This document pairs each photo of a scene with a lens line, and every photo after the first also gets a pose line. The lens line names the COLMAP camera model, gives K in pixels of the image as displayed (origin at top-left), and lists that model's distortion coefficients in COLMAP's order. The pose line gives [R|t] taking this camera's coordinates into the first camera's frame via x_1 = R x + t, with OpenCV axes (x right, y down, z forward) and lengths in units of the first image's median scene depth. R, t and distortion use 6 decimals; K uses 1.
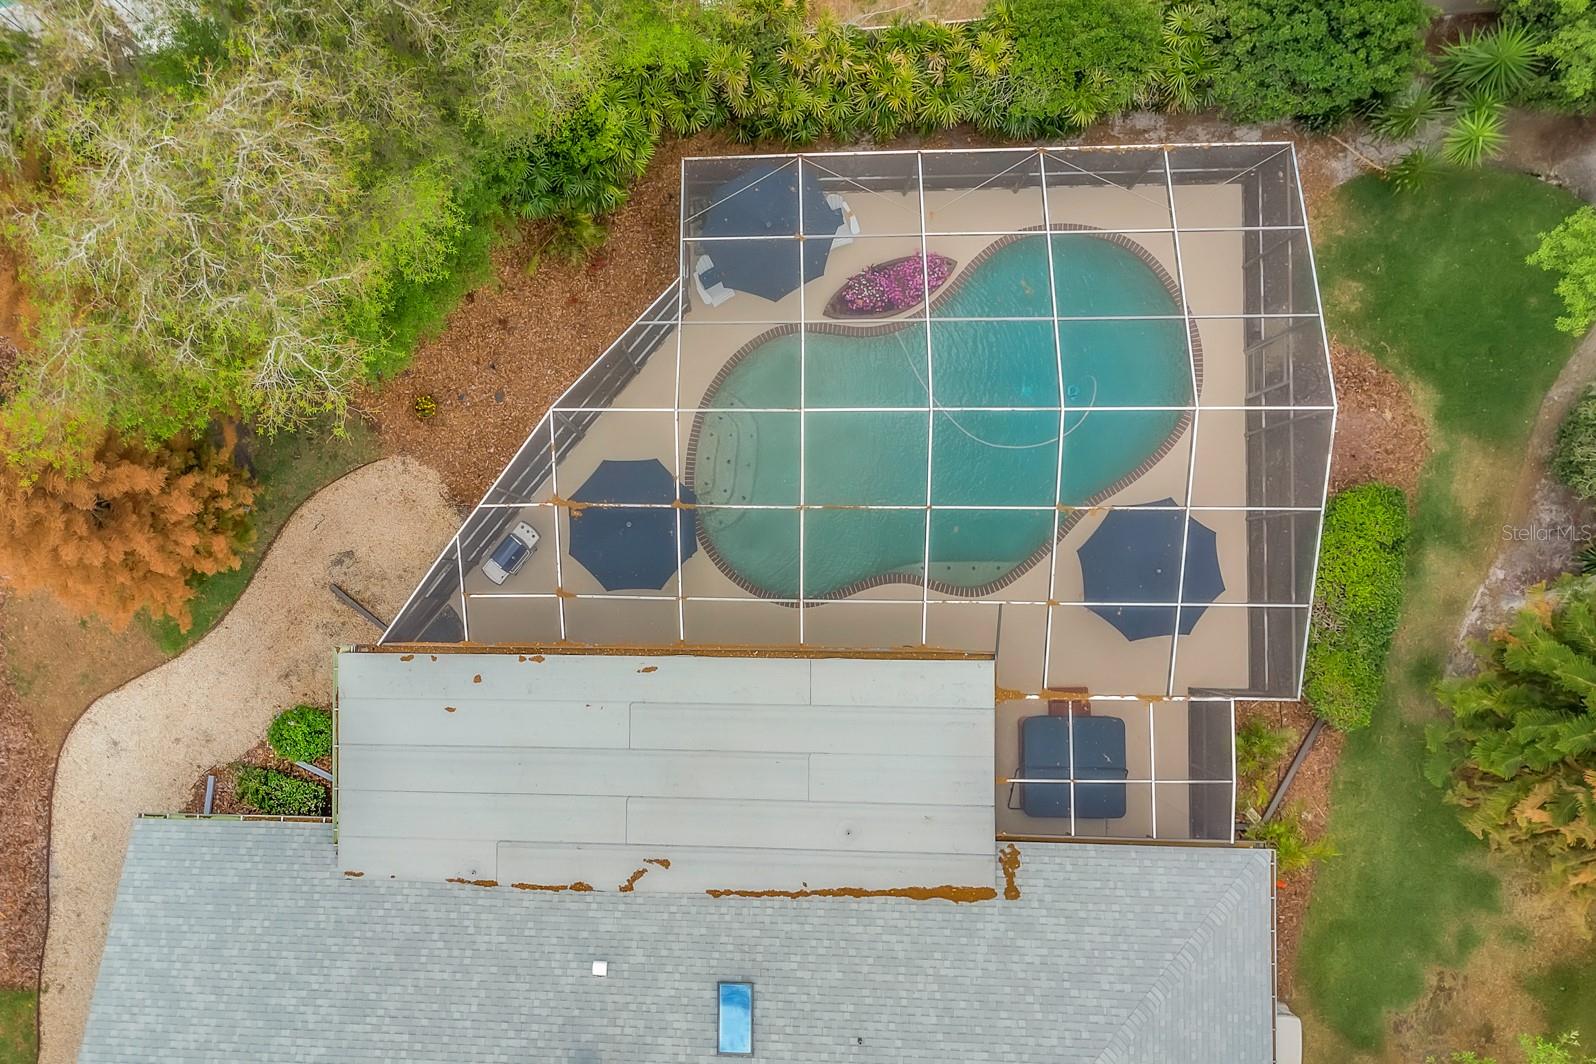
lens RADIAL K [[1178.9, 0, 668.0], [0, 1178.9, 535.4], [0, 0, 1]] dist [0.007647, 0.002403]
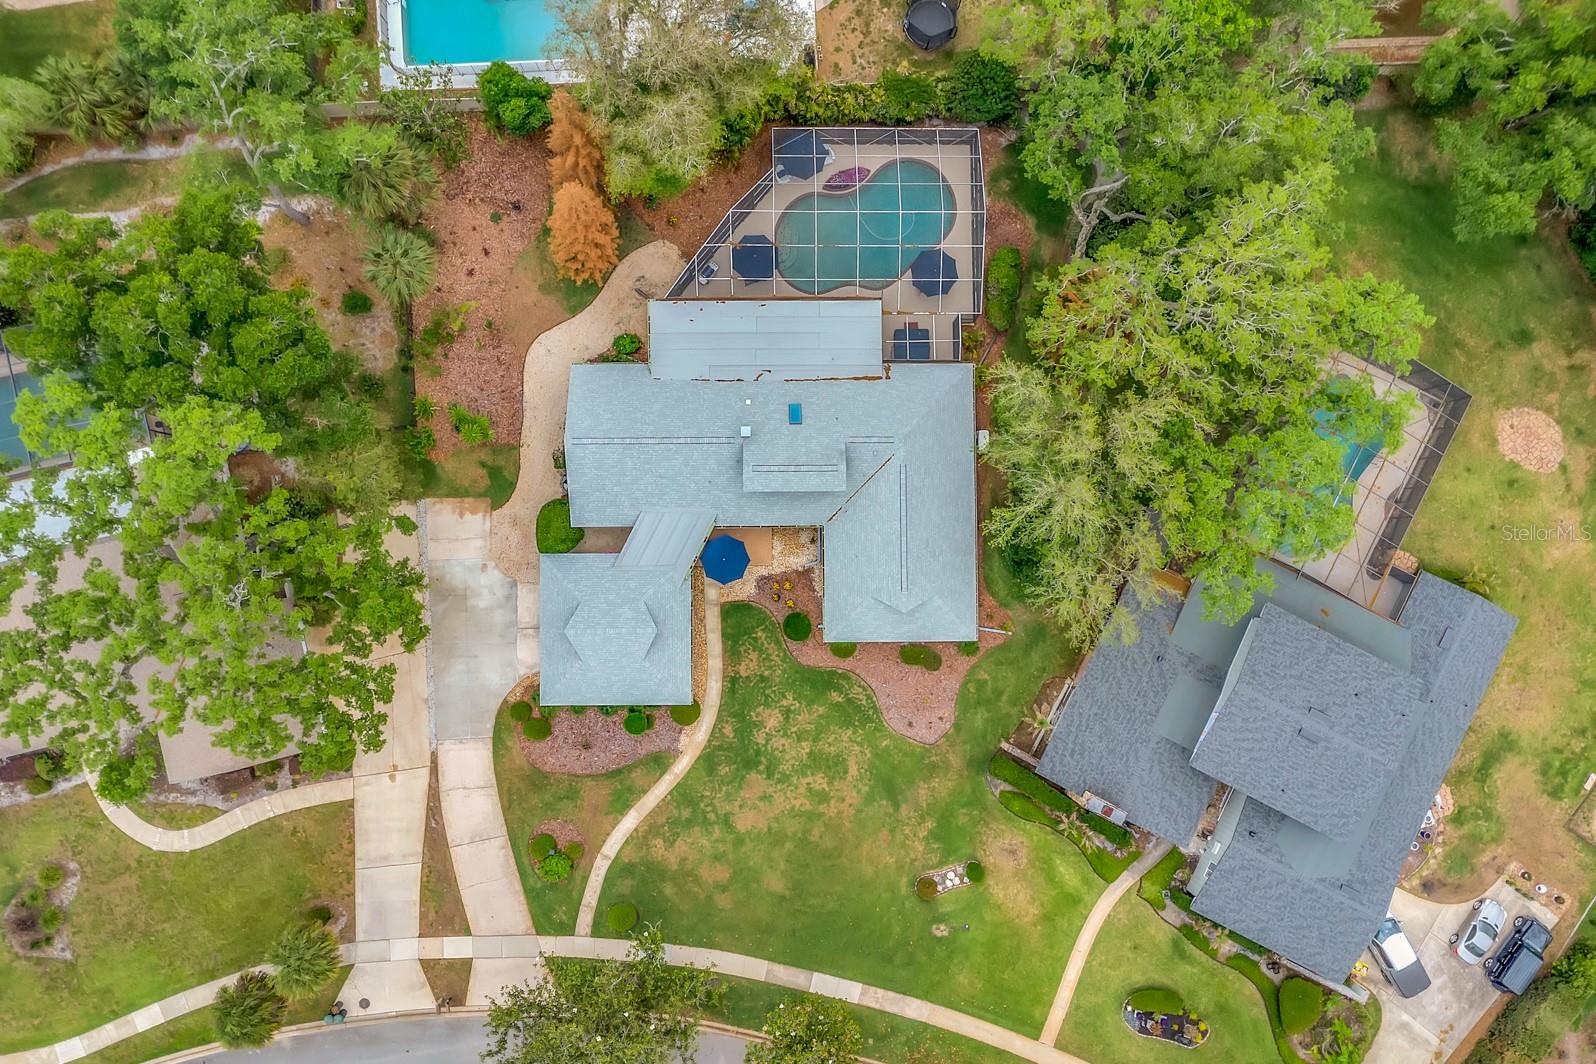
lens RADIAL K [[1181.1, 0, 798.3], [0, 1181.1, 552.1], [0, 0, 1]] dist [-0.002448, 0.002950]
pose [[0.993585, -0.005727, 0.112945, -0.248802], [0.008253, 0.999726, -0.021911, 0.749386], [-0.112788, 0.022703, 0.993360, -1.771066]]
